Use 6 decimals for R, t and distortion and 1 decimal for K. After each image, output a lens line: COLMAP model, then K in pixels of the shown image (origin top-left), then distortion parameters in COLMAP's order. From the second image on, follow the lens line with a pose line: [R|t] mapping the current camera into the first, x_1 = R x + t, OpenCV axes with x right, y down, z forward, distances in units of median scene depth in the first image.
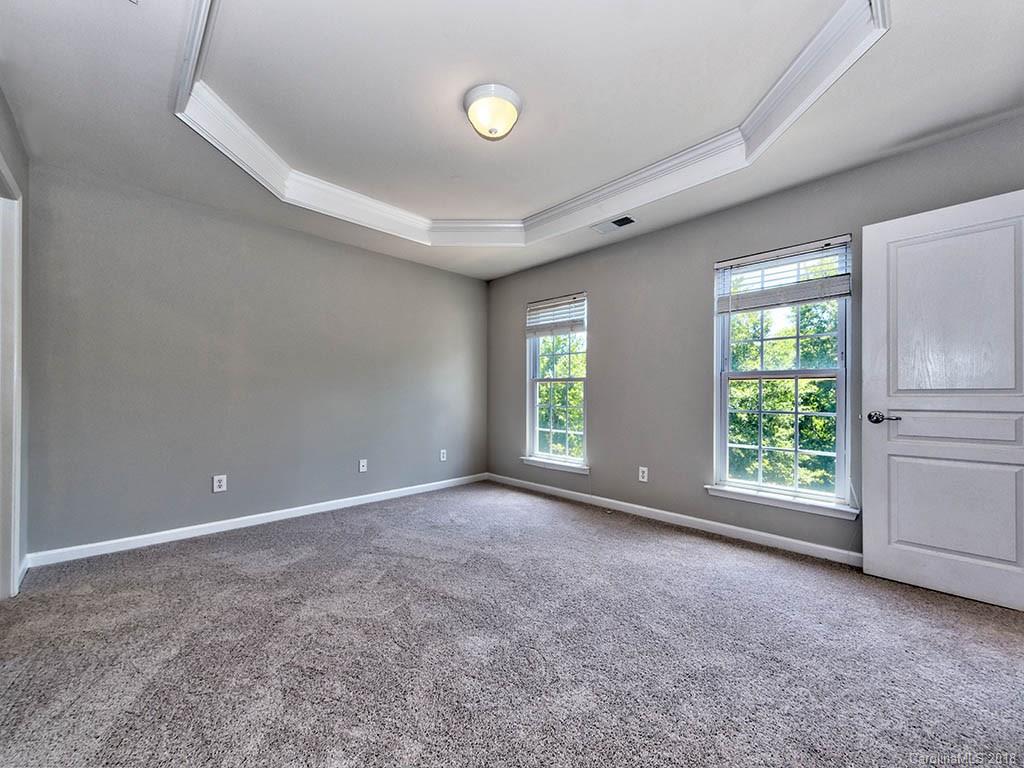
lens RADIAL K [[396.1, 0, 515.8], [0, 396.1, 387.4], [0, 0, 1]] dist [-0.002250, 0.000072]
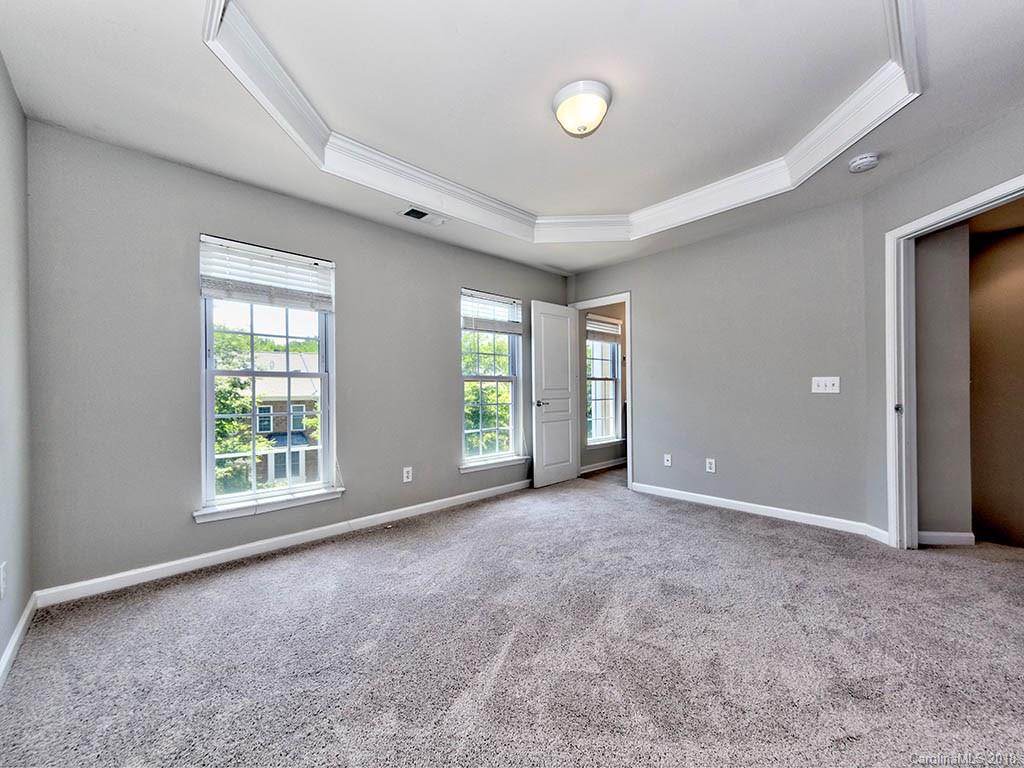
lens RADIAL K [[400.0, 0, 531.0], [0, 400.0, 394.8], [0, 0, 1]] dist [0.005366, 0.000142]
pose [[0.004776, -0.008526, 0.999952, -0.599493], [0.001795, 0.999962, 0.008517, 0.011269], [-0.999987, 0.001754, 0.004791, 0.612057]]
